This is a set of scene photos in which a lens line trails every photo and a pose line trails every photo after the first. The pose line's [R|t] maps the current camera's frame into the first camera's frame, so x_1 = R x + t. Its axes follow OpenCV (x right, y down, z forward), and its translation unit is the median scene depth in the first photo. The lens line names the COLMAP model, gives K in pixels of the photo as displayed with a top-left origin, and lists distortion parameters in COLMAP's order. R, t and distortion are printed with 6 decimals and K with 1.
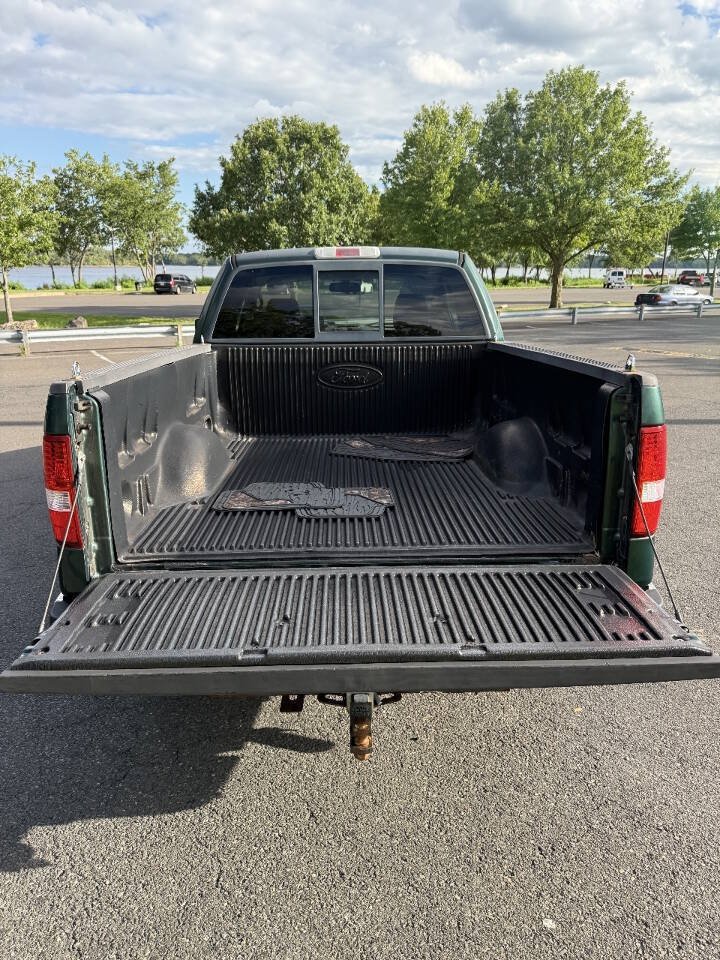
lens RADIAL K [[695.2, 0, 360.4], [0, 695.2, 503.2], [0, 0, 1]] dist [0.019413, -0.029679]
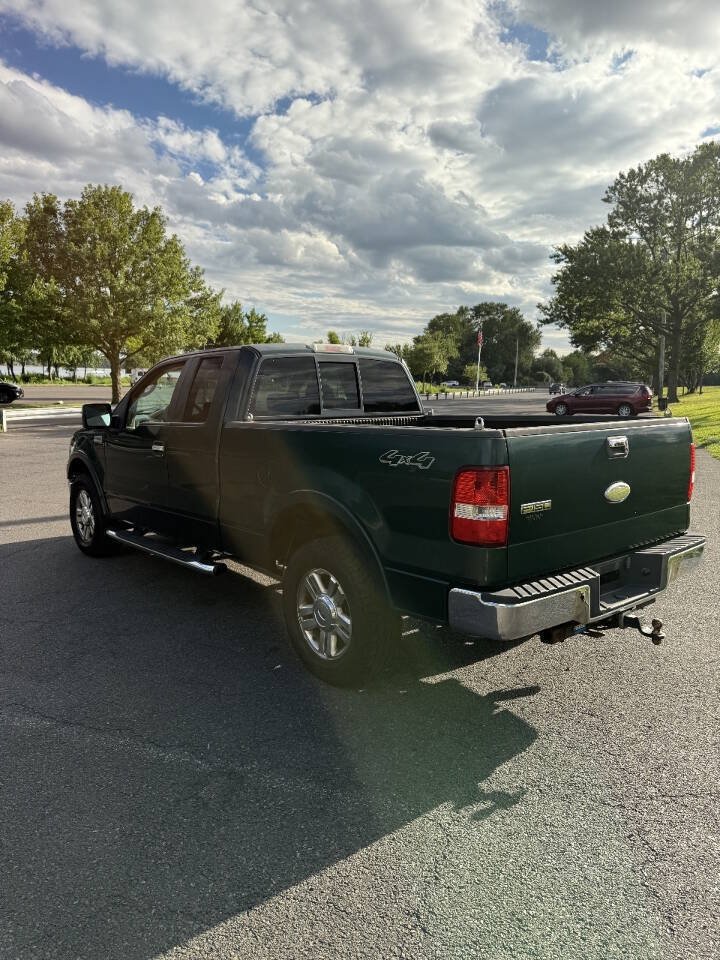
lens RADIAL K [[695.2, 0, 376.2], [0, 695.2, 508.6], [0, 0, 1]] dist [0.019413, -0.029679]
pose [[0.761396, -0.100322, 0.640478, -0.114995], [0.181181, 0.981516, -0.061647, 0.001982], [-0.622455, 0.162980, 0.765498, 0.006456]]
